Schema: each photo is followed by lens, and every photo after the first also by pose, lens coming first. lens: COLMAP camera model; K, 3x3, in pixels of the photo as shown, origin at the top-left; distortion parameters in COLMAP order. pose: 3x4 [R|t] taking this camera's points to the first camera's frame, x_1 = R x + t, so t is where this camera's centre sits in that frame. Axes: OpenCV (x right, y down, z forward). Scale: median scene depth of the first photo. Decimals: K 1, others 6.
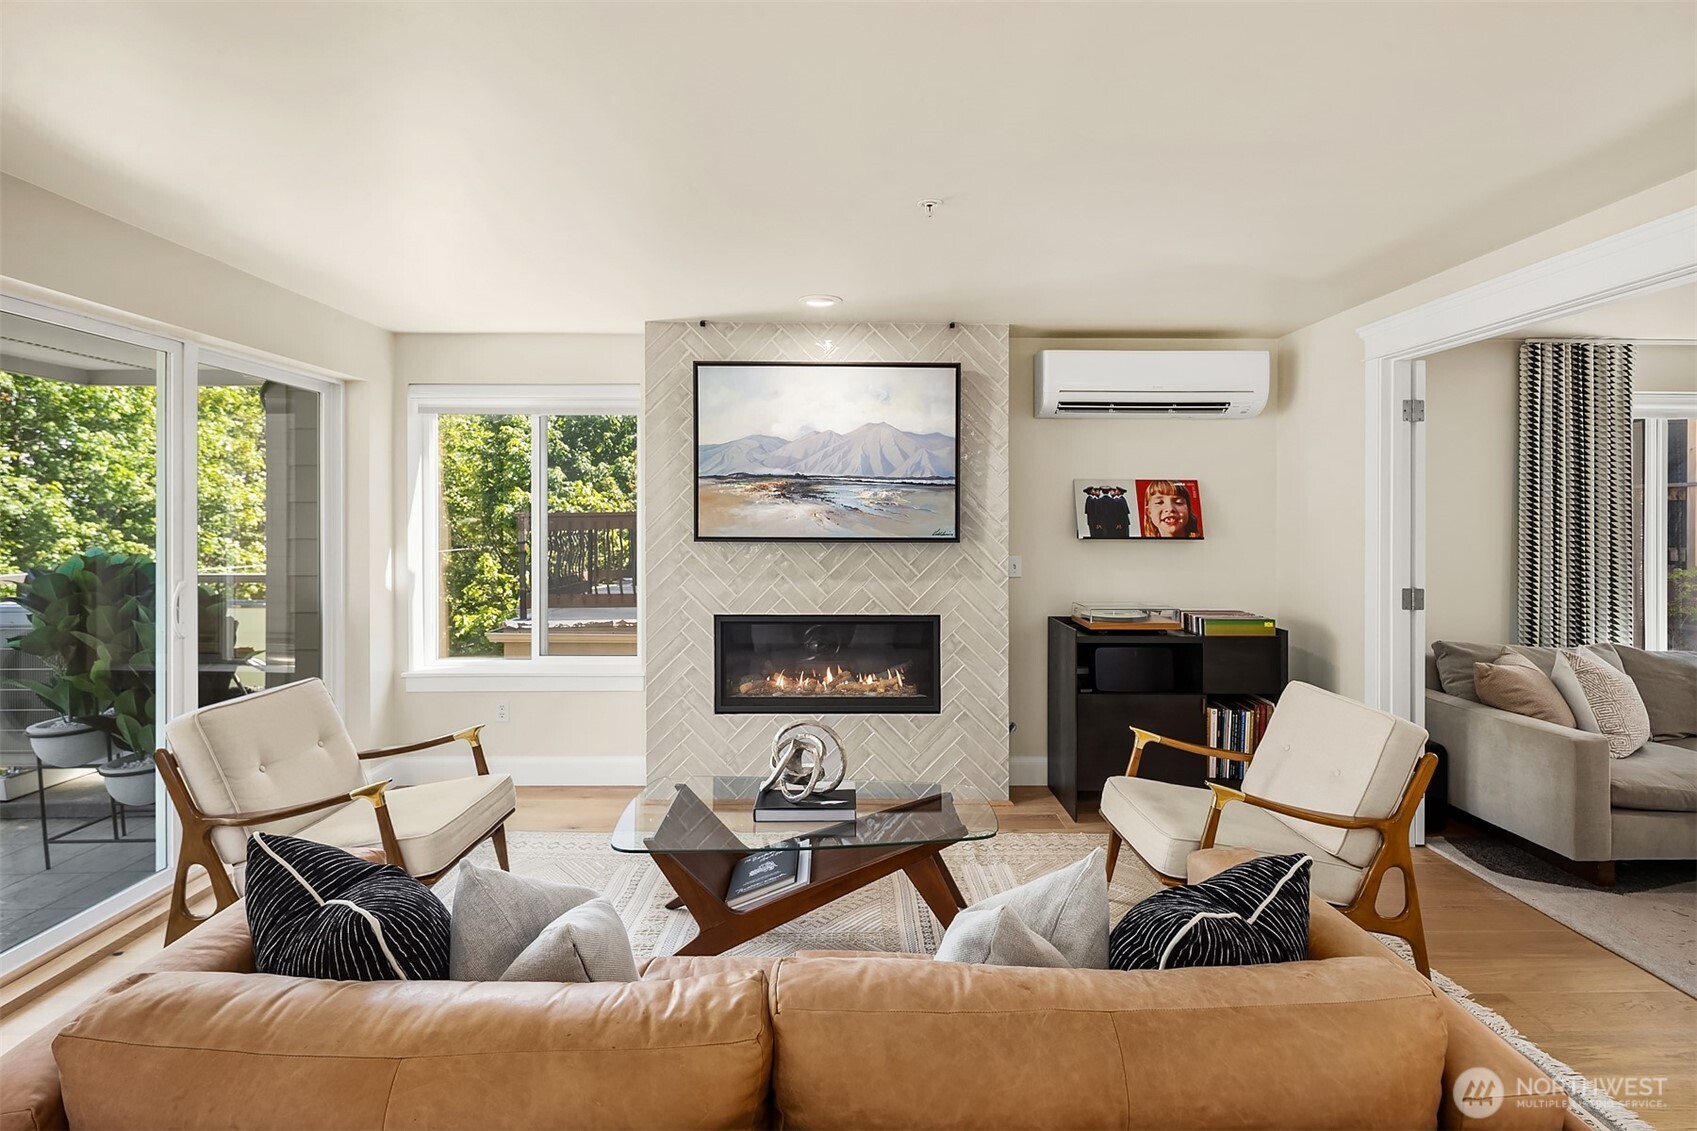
lens RADIAL K [[824.5, 0, 850.8], [0, 824.5, 516.3], [0, 0, 1]] dist [0.006545, -0.003532]
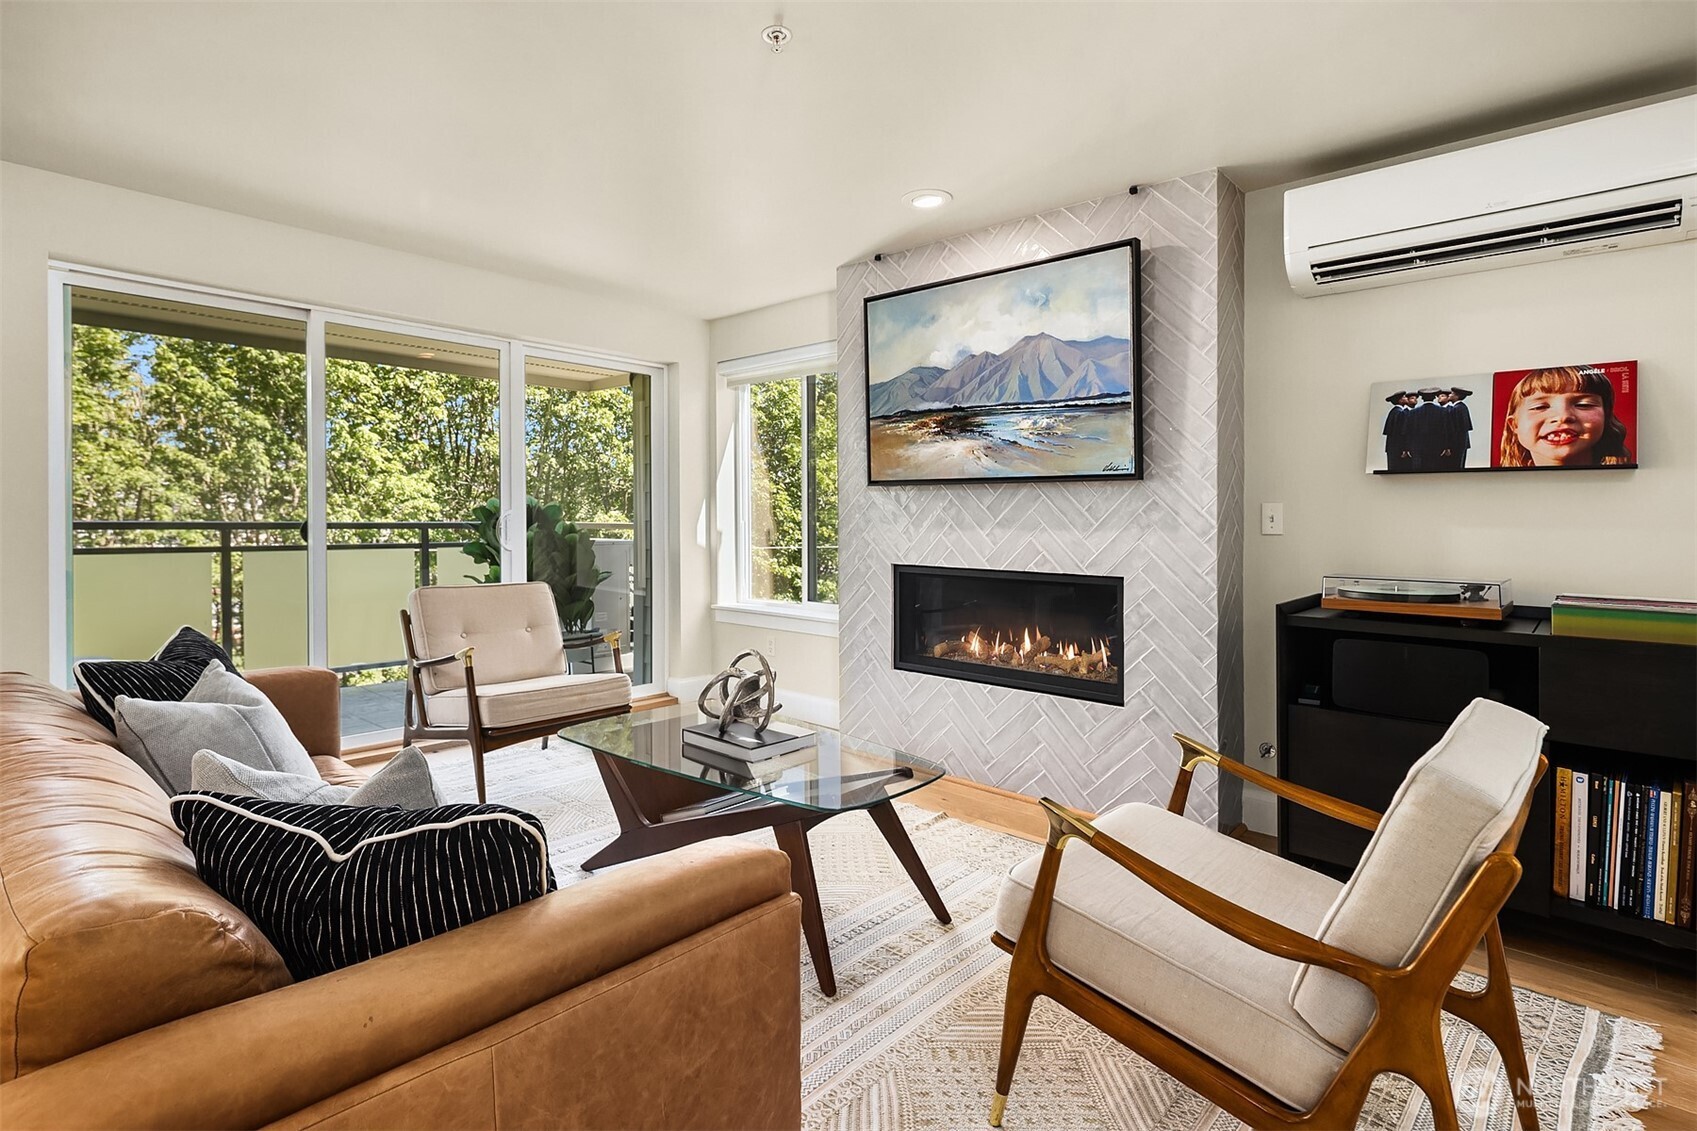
lens RADIAL K [[824.5, 0, 835.3], [0, 824.5, 522.6], [0, 0, 1]] dist [0.006545, -0.003532]
pose [[0.734283, 0.009404, -0.678779, 0.432332], [-0.004667, 0.999950, 0.008805, 0.064538], [0.678828, -0.003298, 0.734290, 0.263737]]
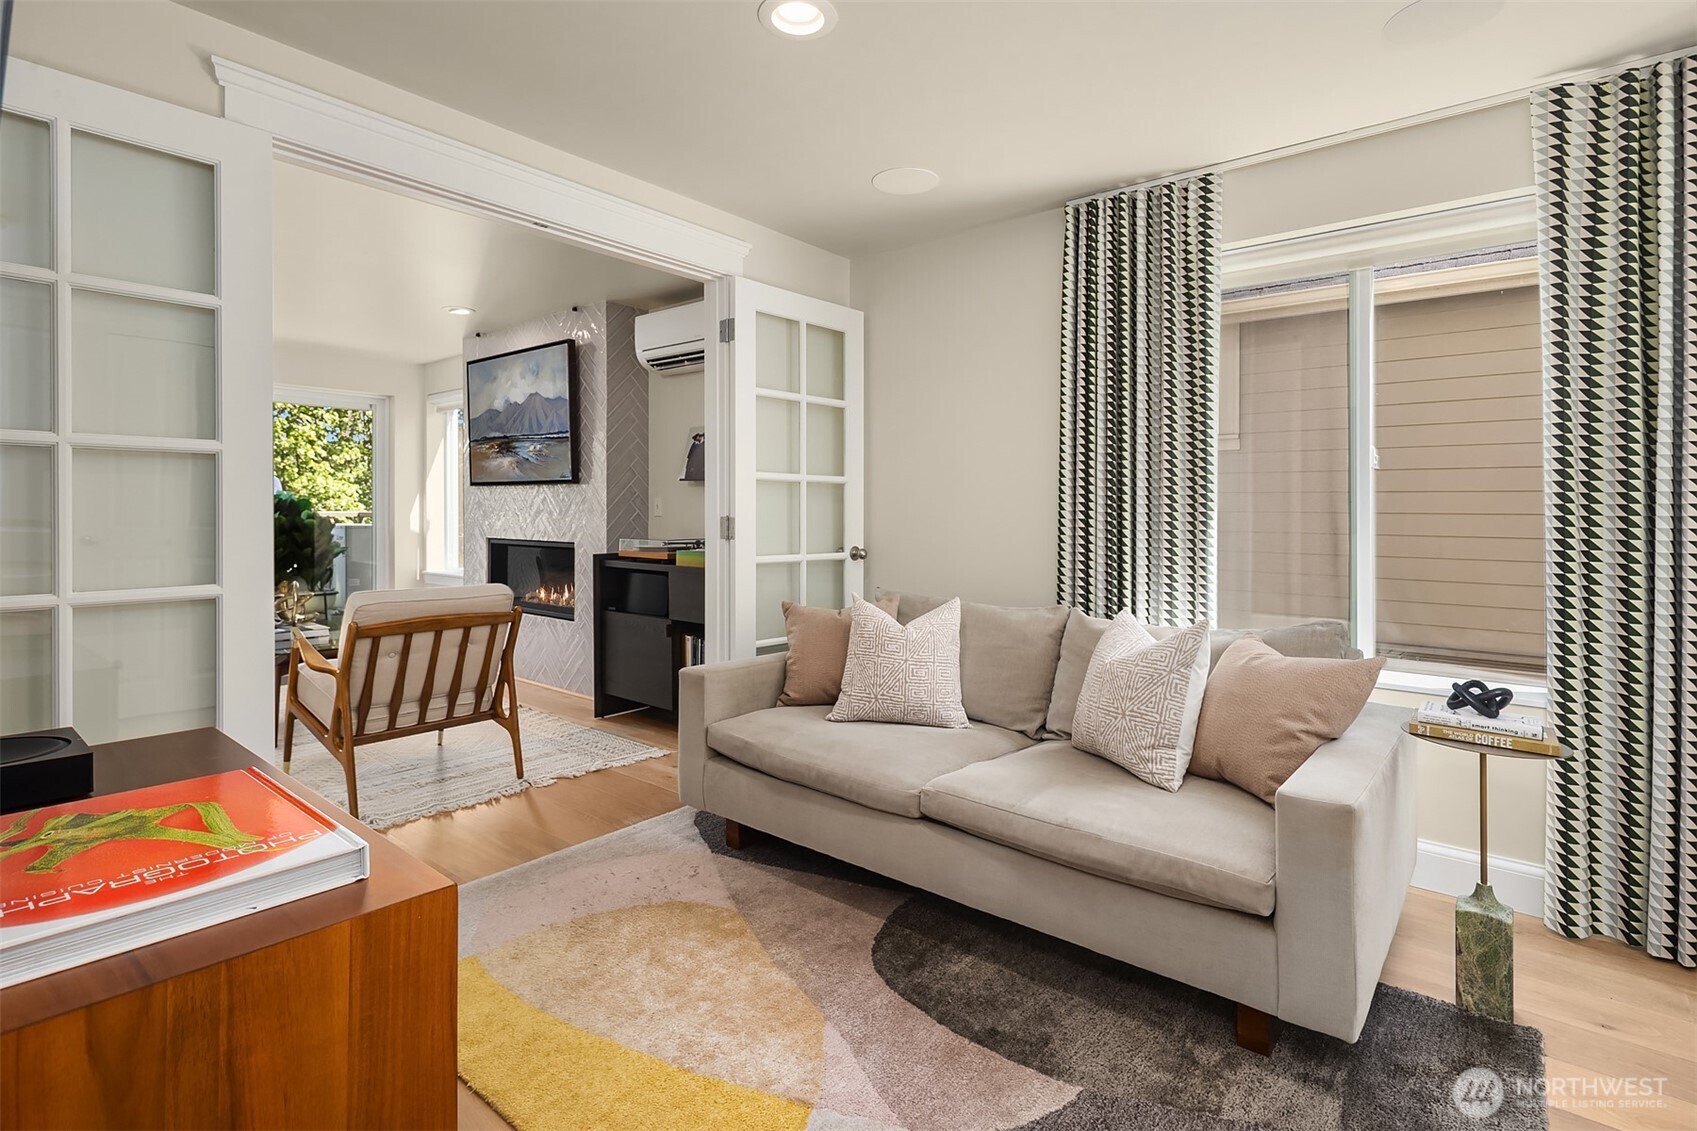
lens RADIAL K [[824.5, 0, 799.6], [0, 824.5, 508.5], [0, 0, 1]] dist [0.006545, -0.003532]
pose [[0.743900, 0.005160, -0.668271, 1.196910], [-0.013865, 0.999874, -0.007713, 0.072925], [0.668147, 0.015003, 0.743878, 0.305408]]
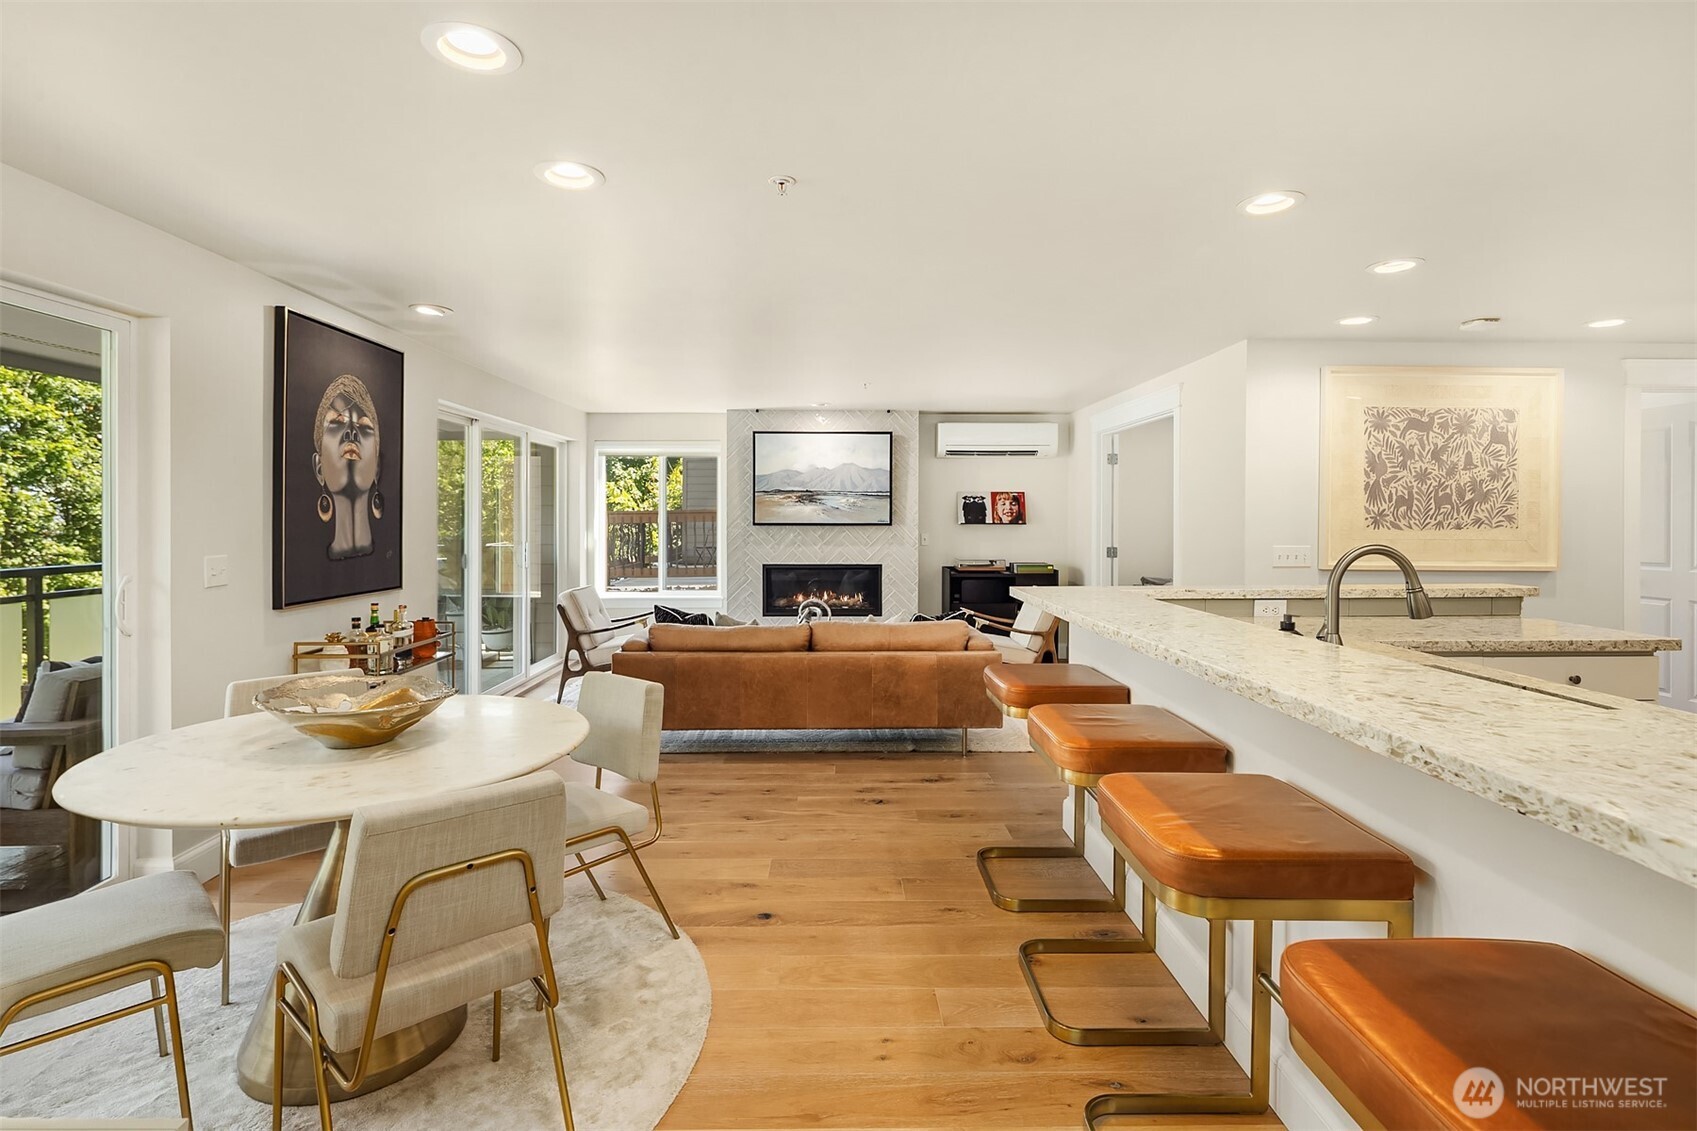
lens RADIAL K [[824.5, 0, 833.3], [0, 824.5, 532.2], [0, 0, 1]] dist [0.006545, -0.003532]
pose [[0.999918, -0.001350, -0.012766, 0.020155], [0.001633, 0.999753, 0.022143, 0.004568], [0.012733, -0.022162, 0.999673, -0.899543]]
